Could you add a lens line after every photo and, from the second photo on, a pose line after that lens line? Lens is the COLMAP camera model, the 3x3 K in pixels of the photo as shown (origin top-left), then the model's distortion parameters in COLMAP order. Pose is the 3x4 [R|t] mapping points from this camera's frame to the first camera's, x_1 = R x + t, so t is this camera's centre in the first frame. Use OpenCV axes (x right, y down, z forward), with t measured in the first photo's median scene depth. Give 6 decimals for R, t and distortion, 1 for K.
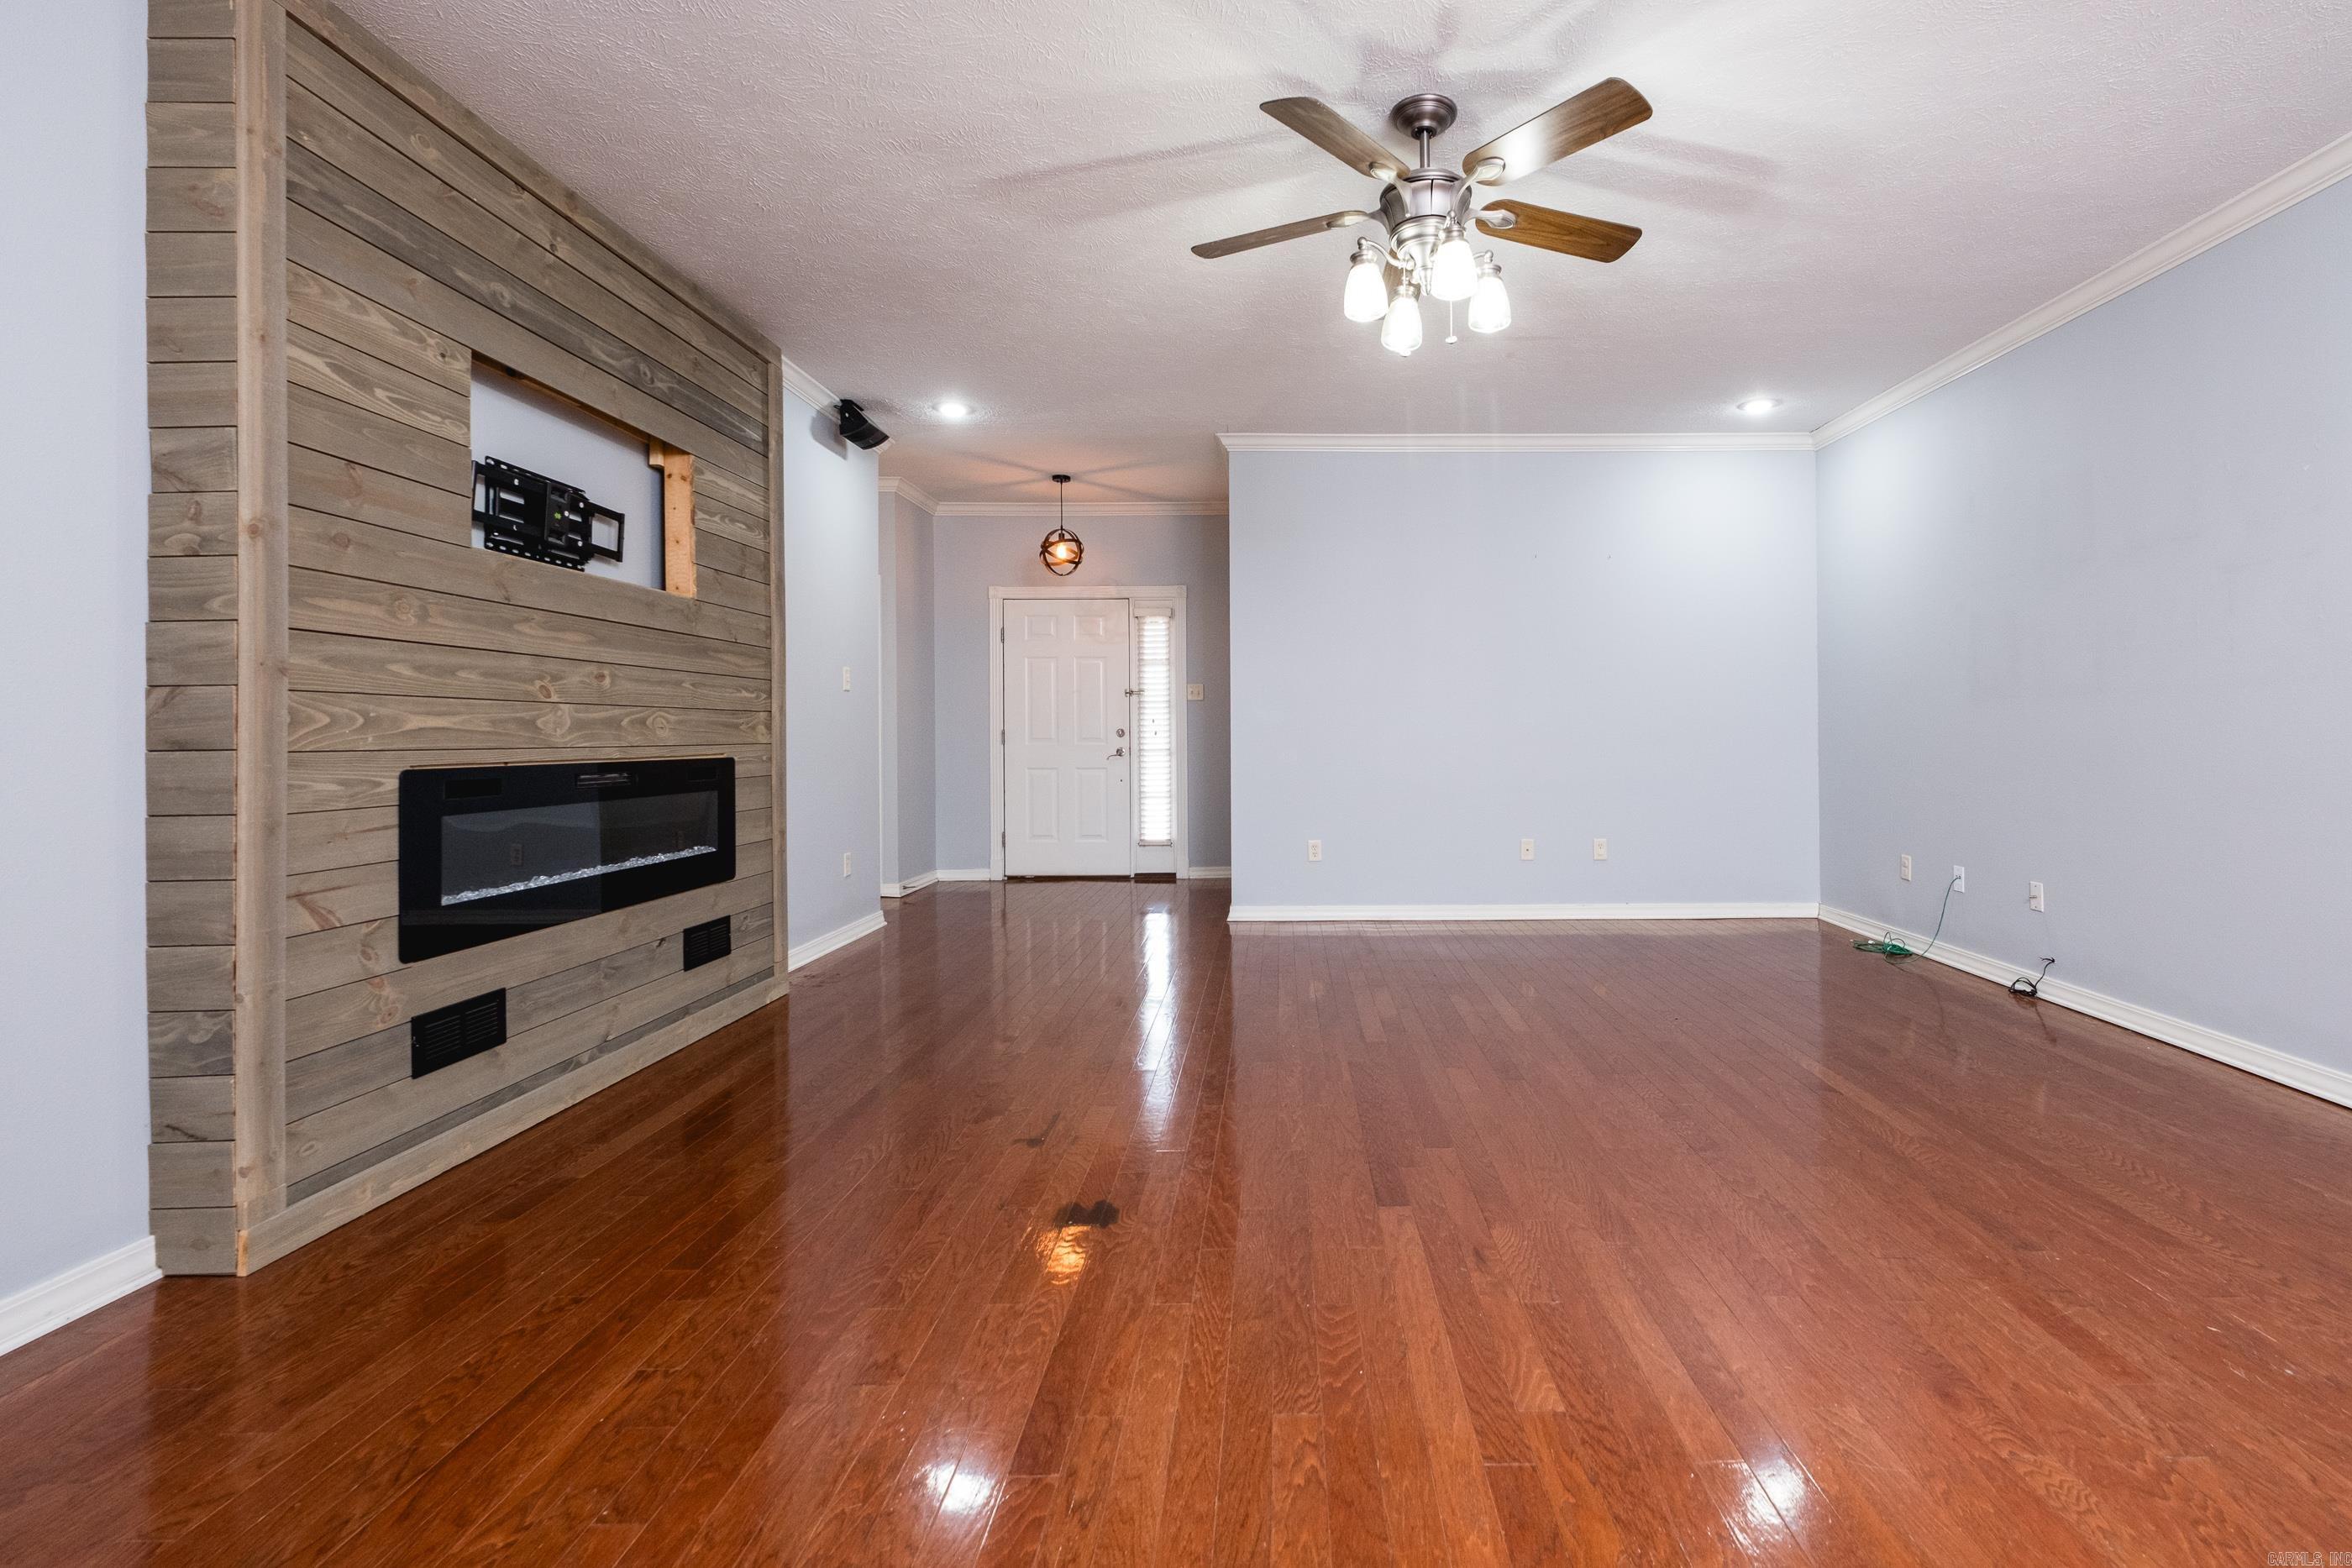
lens RADIAL K [[1059.2, 0, 1289.5], [0, 1059.2, 726.8], [0, 0, 1]] dist [0.013905, -0.010446]
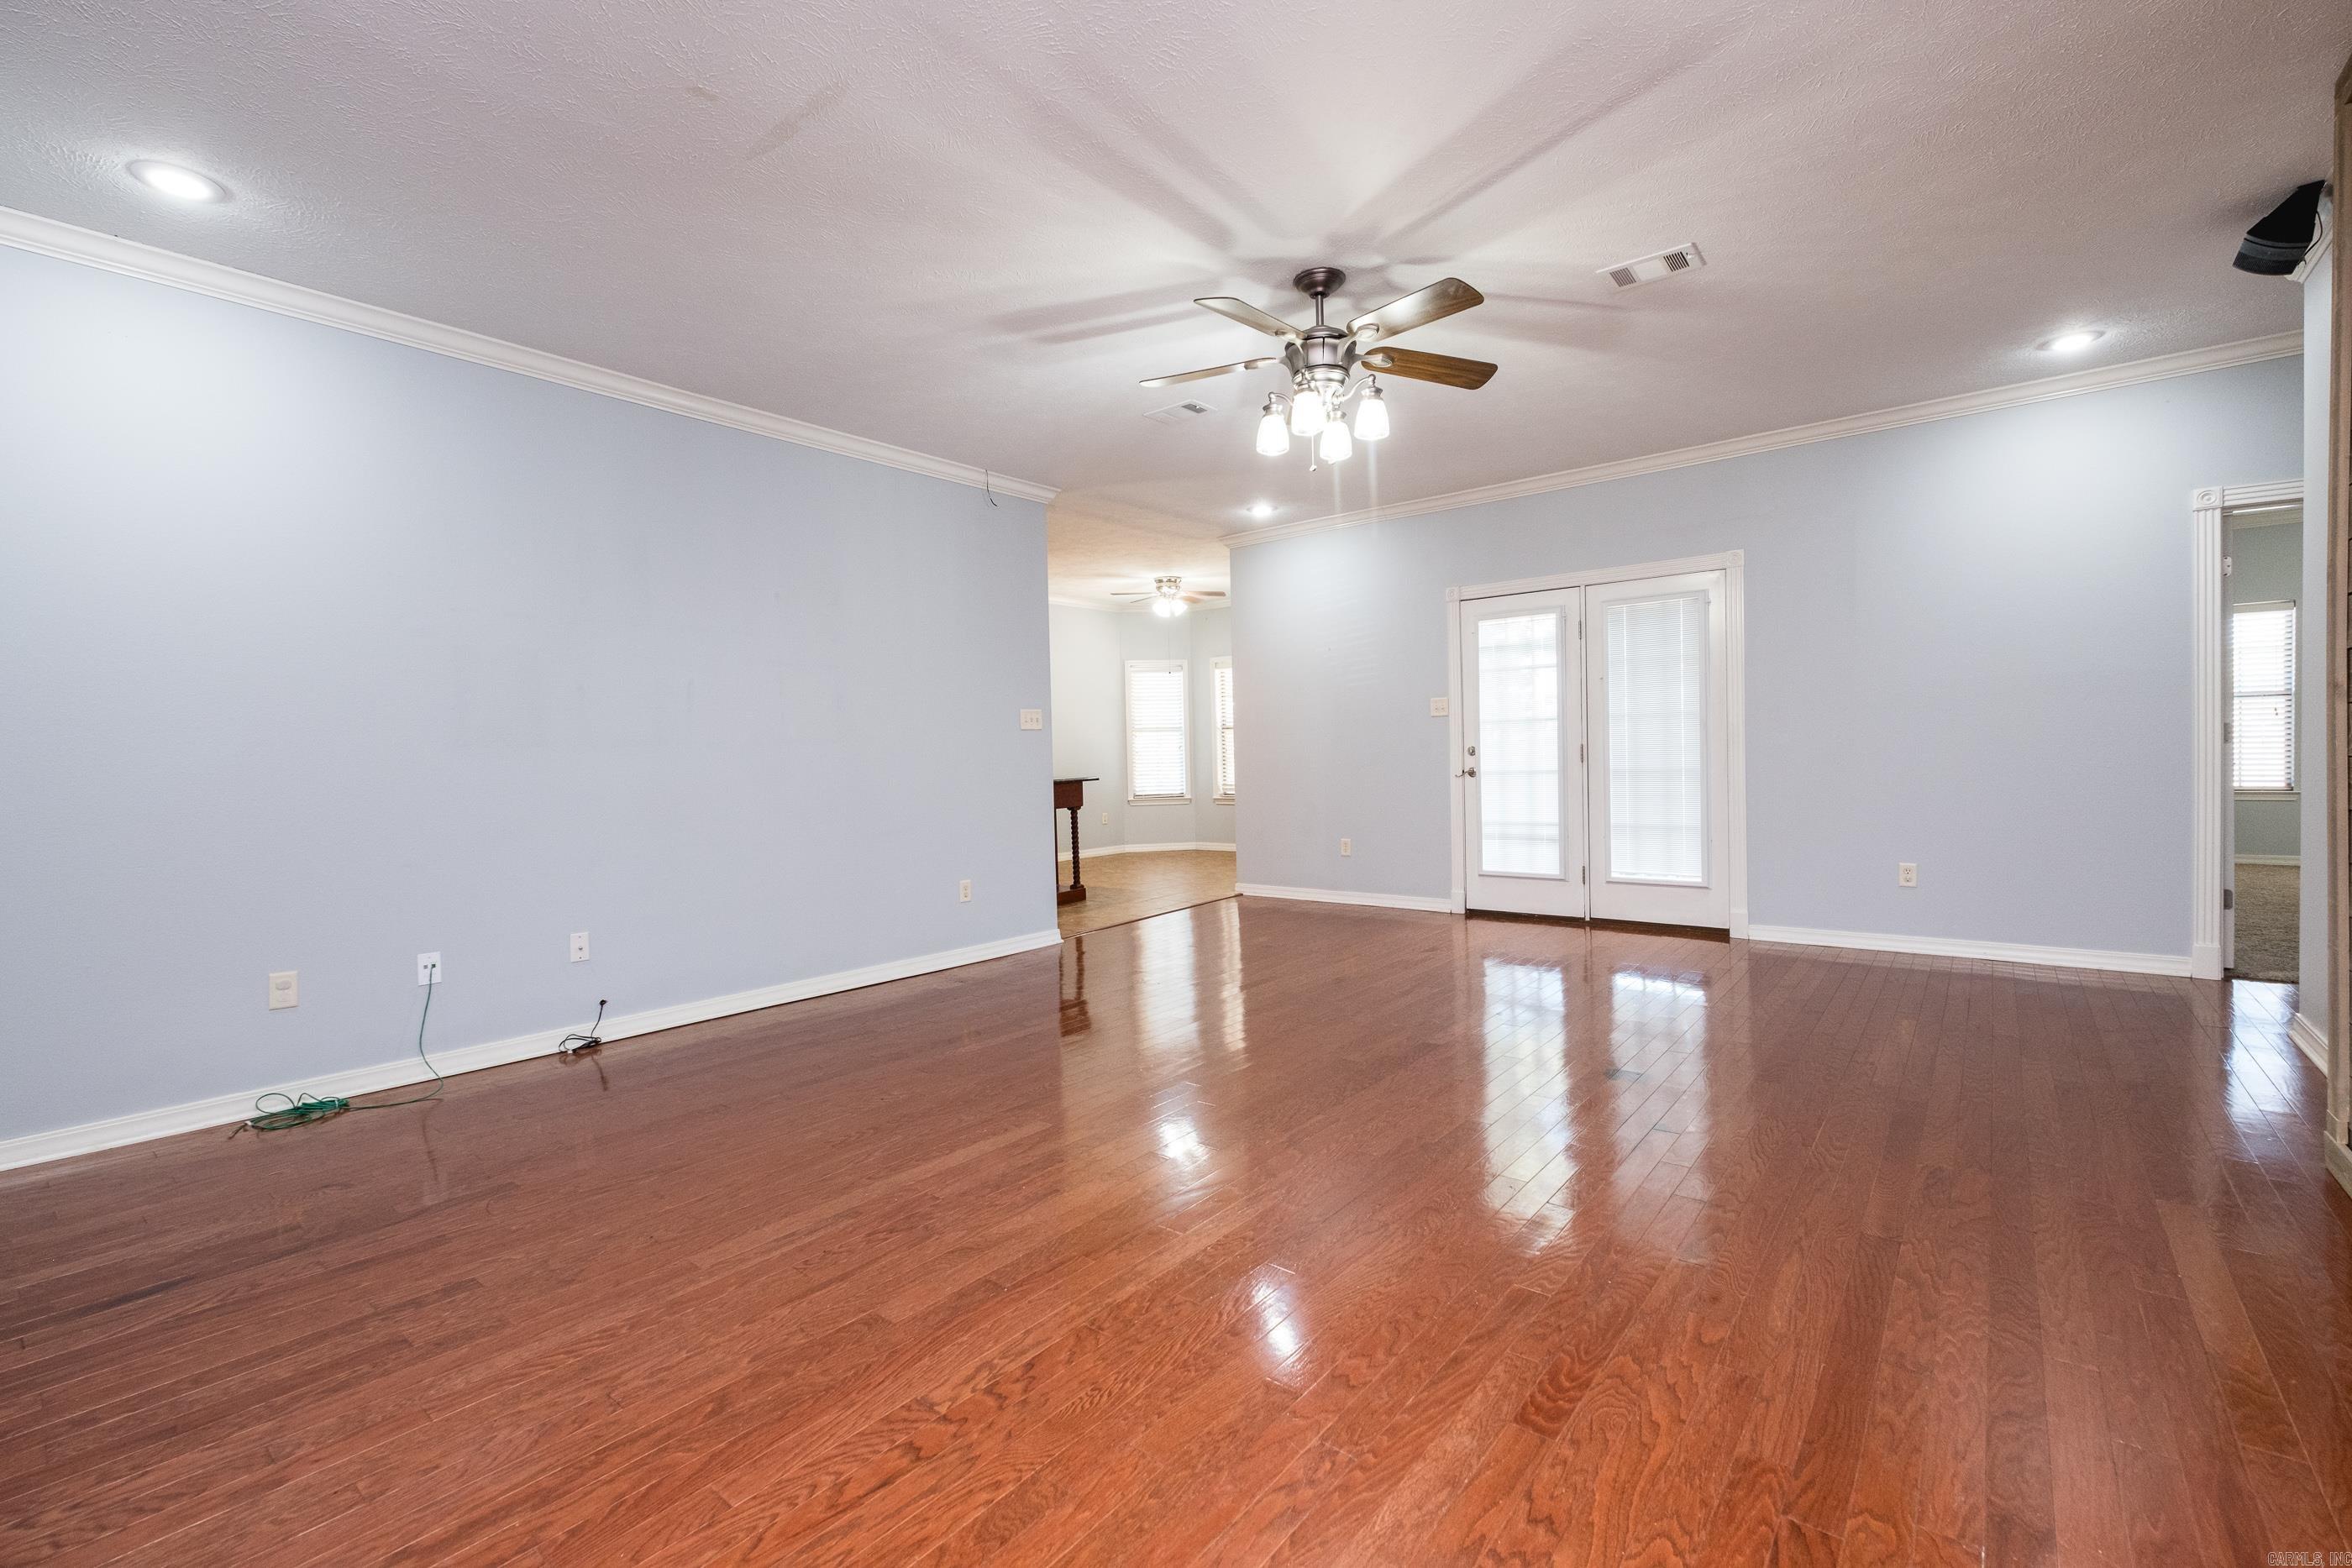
lens RADIAL K [[1010.1, 0, 1176.0], [0, 1010.1, 784.0], [0, 0, 1]] dist [0.021360, -0.011164]
pose [[-0.768254, 0.004962, 0.640126, -0.386141], [0.023308, 0.999524, 0.020226, -0.000382], [-0.639720, 0.030459, -0.768004, 1.557550]]
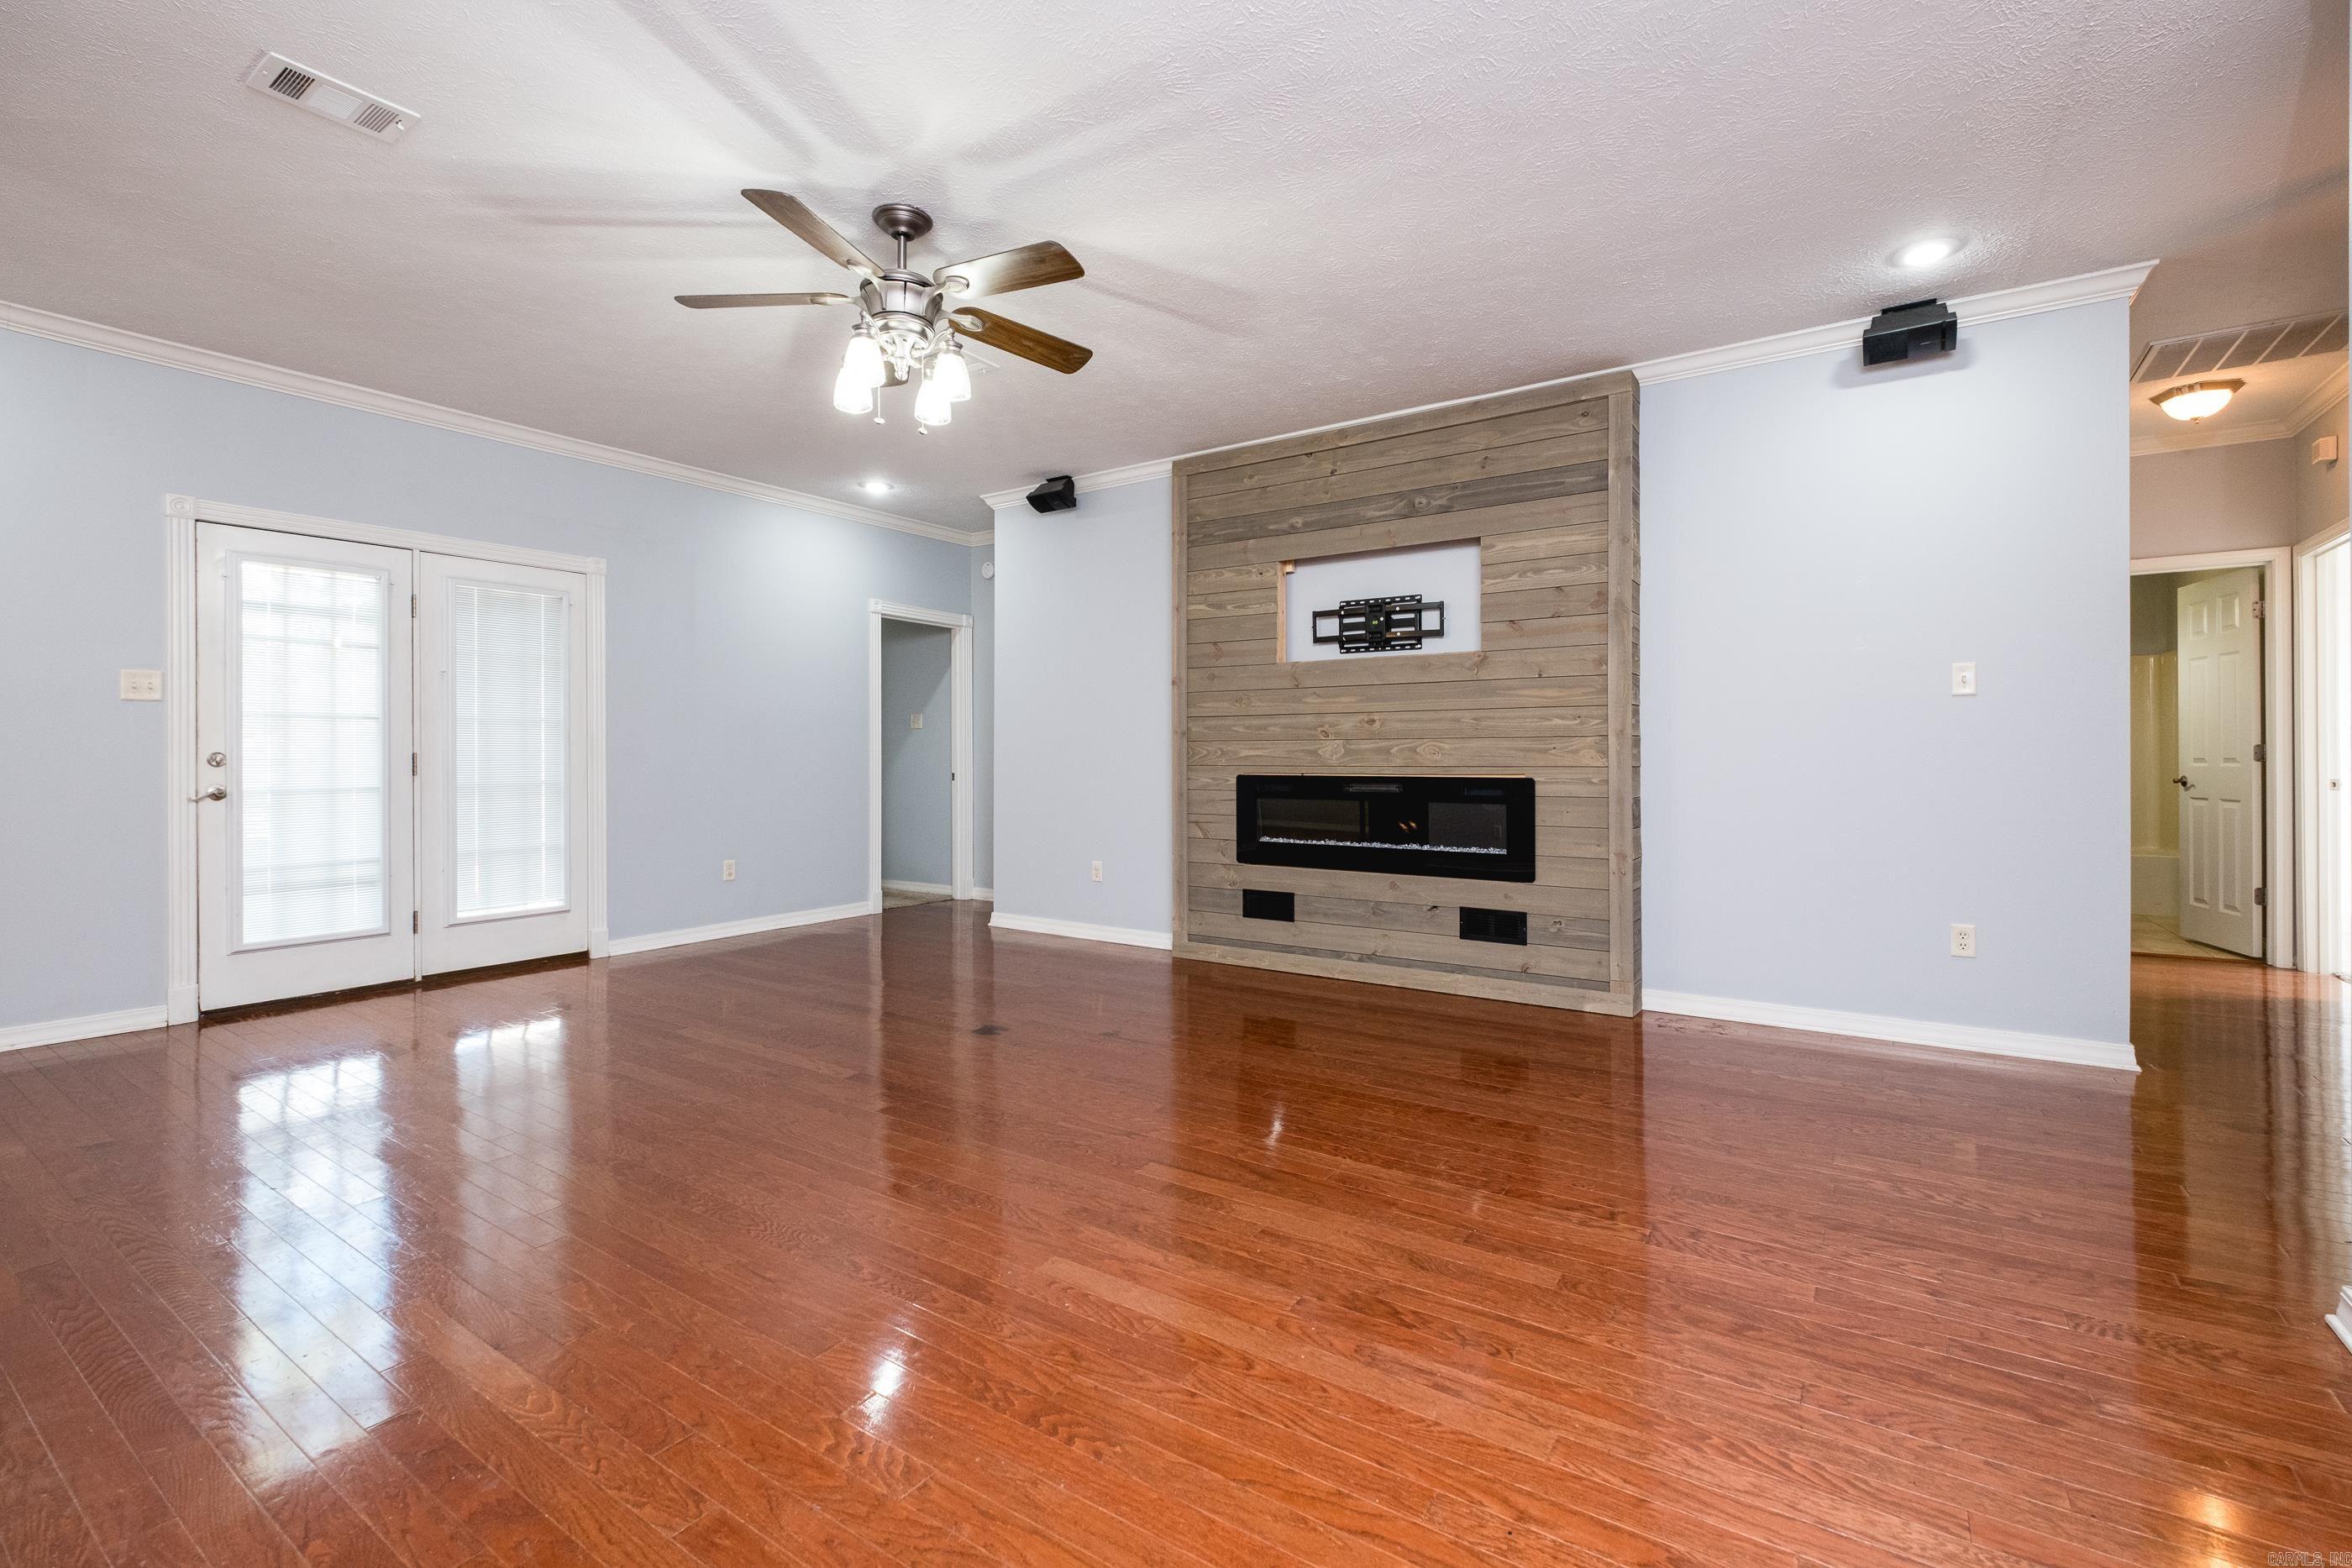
lens RADIAL K [[1034.5, 0, 1183.4], [0, 1034.5, 756.4], [0, 0, 1]] dist [0.001259, -0.000061]
pose [[-0.568357, 0.009684, -0.822725, 0.656244], [0.012982, 0.999912, 0.002802, -0.002888], [0.822680, -0.009088, -0.568433, 1.408754]]
